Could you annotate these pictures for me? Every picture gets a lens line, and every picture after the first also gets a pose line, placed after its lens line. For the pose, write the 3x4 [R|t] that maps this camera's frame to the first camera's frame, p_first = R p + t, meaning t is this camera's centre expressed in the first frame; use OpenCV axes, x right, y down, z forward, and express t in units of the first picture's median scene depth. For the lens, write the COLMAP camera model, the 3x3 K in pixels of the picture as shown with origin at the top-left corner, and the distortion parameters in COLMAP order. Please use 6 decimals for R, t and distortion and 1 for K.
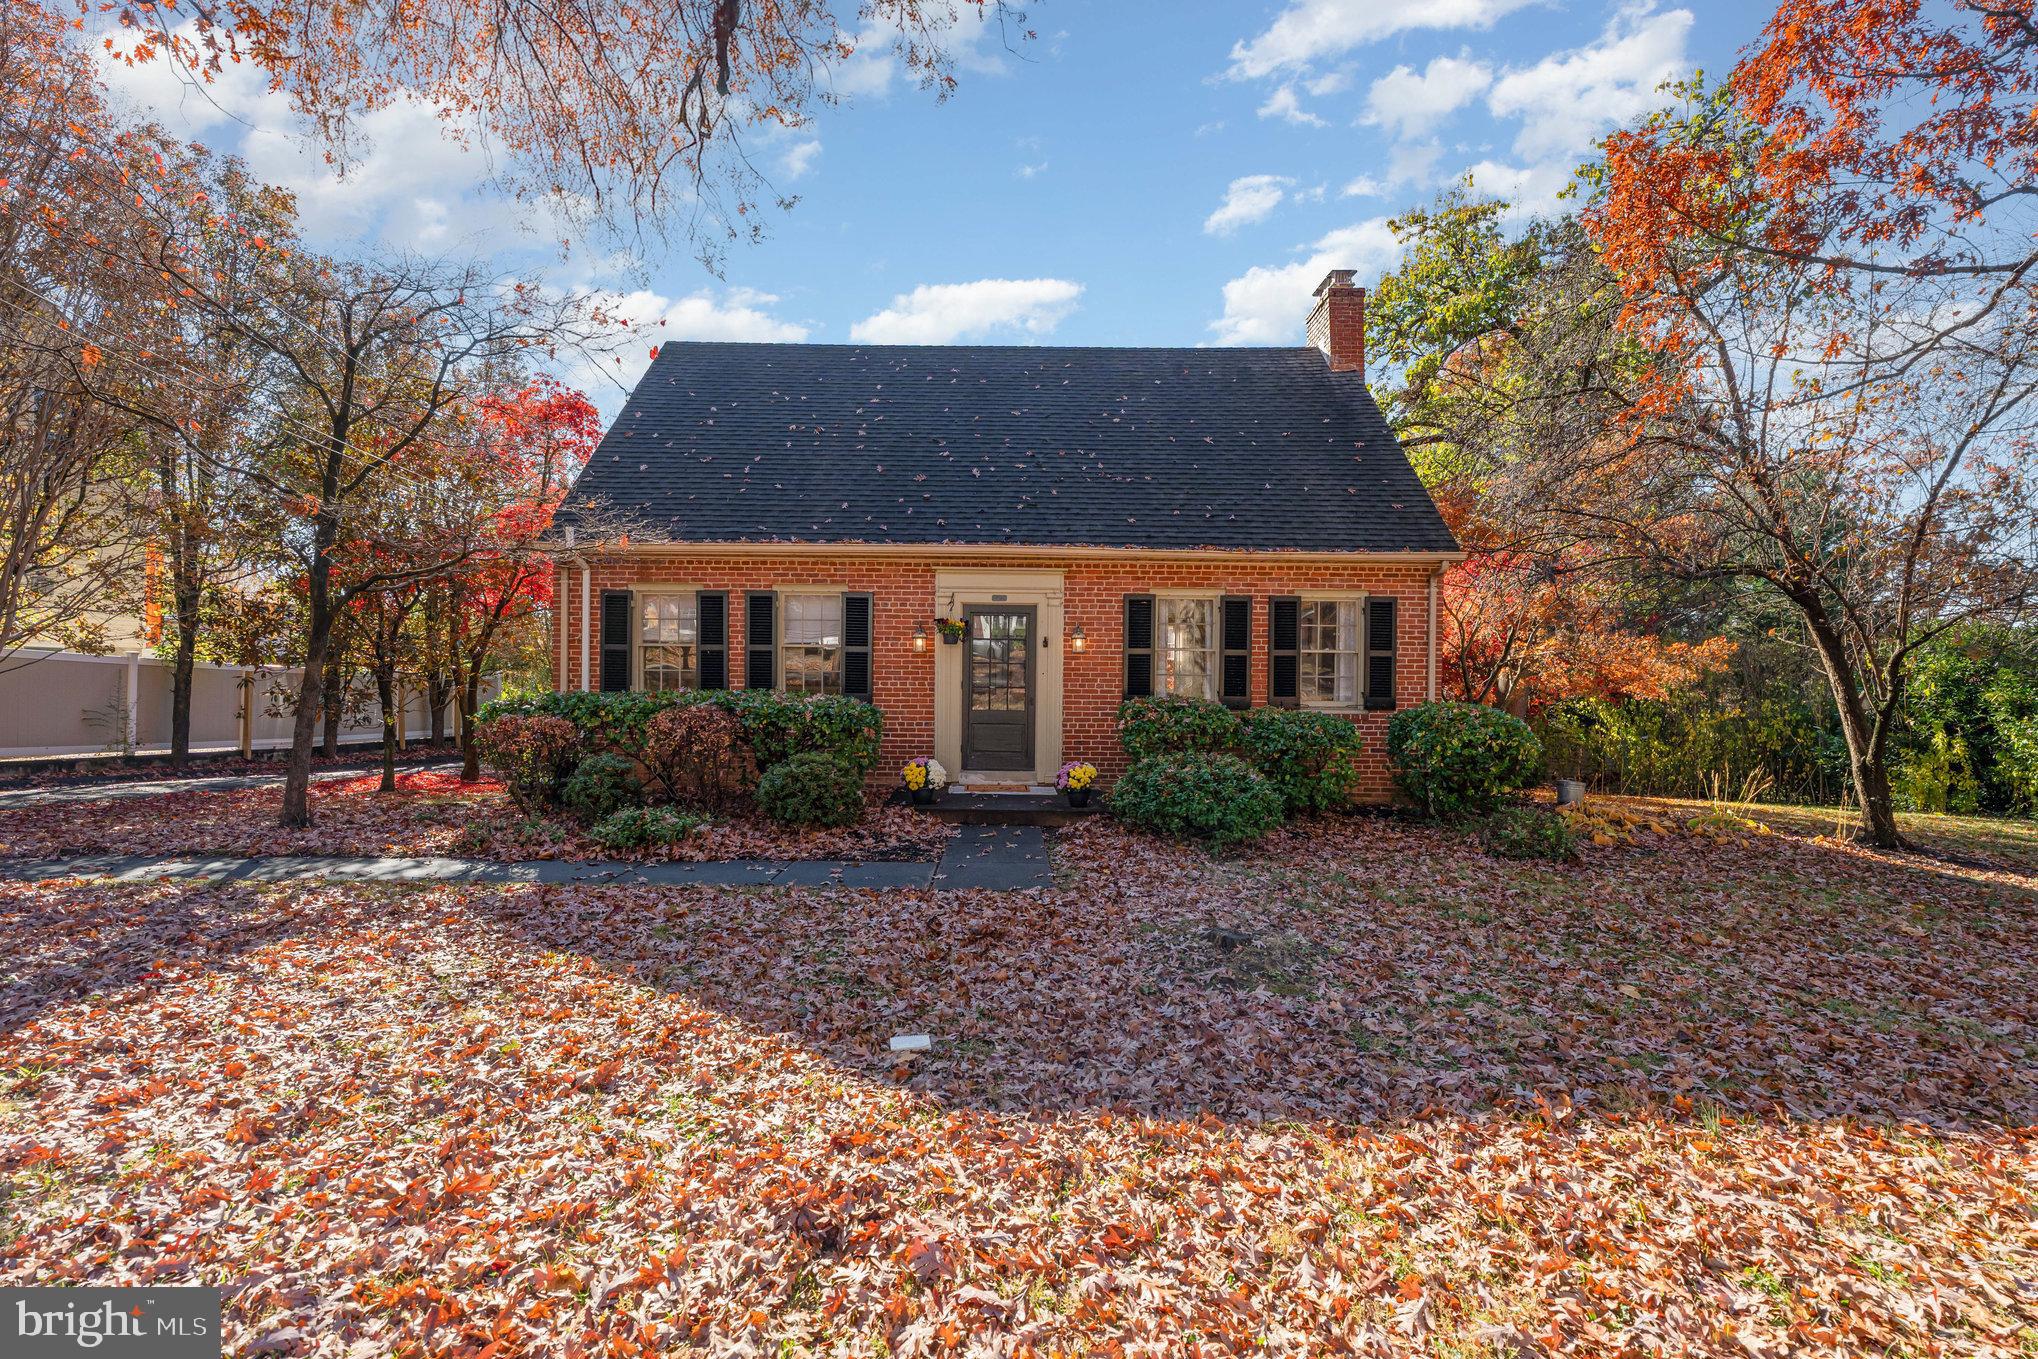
lens RADIAL K [[903.9, 0, 1019.0], [0, 903.9, 679.5], [0, 0, 1]] dist [-0.000666, -0.000120]
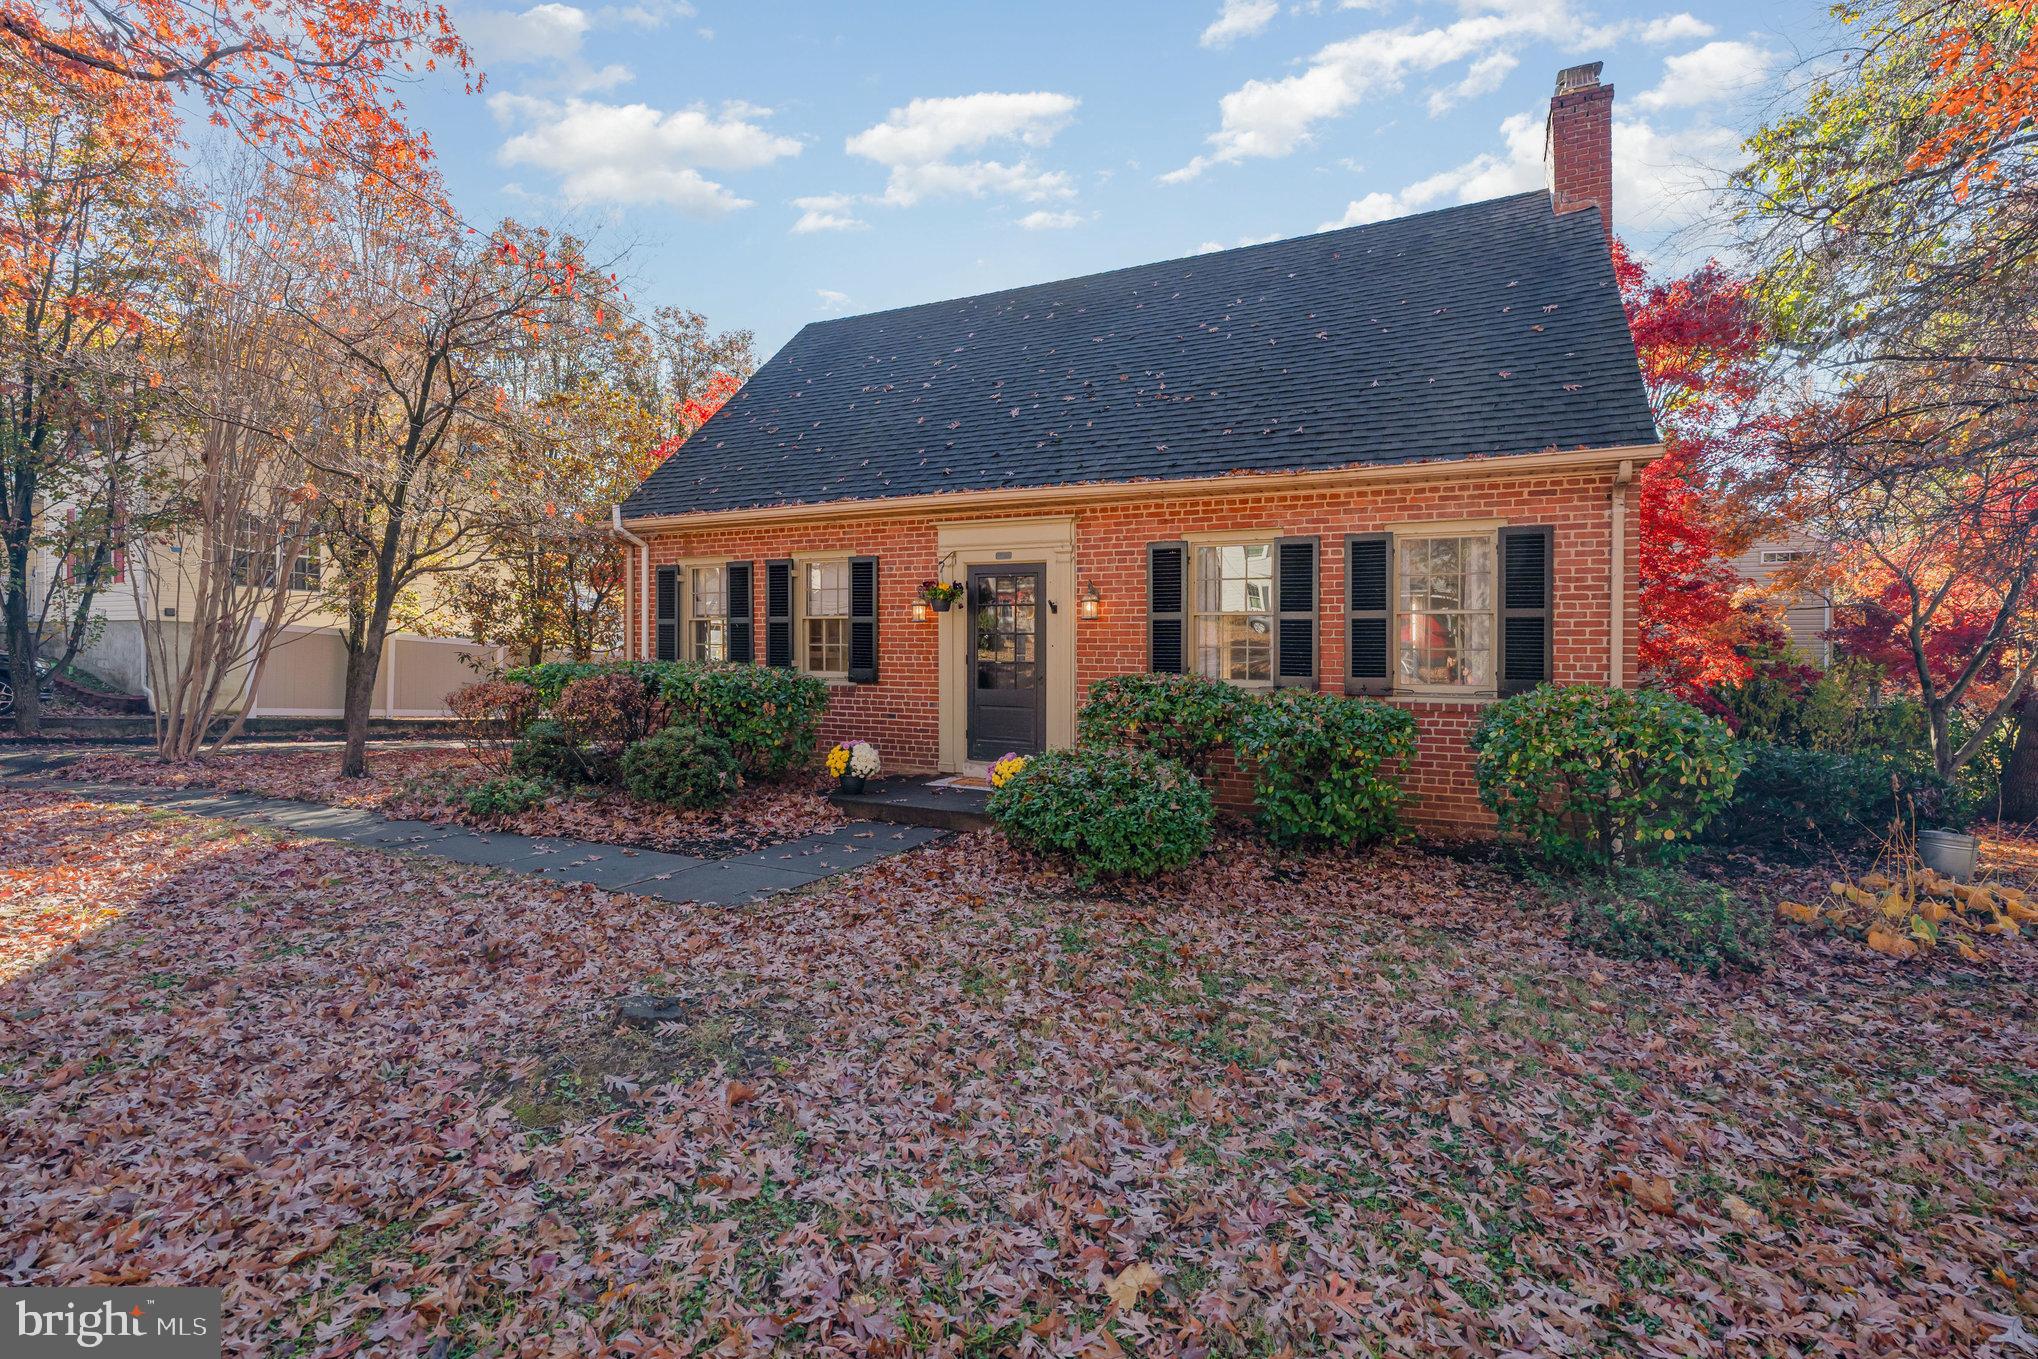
lens RADIAL K [[903.9, 0, 1019.0], [0, 903.9, 679.5], [0, 0, 1]] dist [-0.000666, -0.000120]
pose [[0.905548, 0.011762, -0.424081, 0.346212], [-0.008944, 0.999923, 0.008635, 0.017242], [0.424150, -0.004027, 0.905583, 0.247093]]
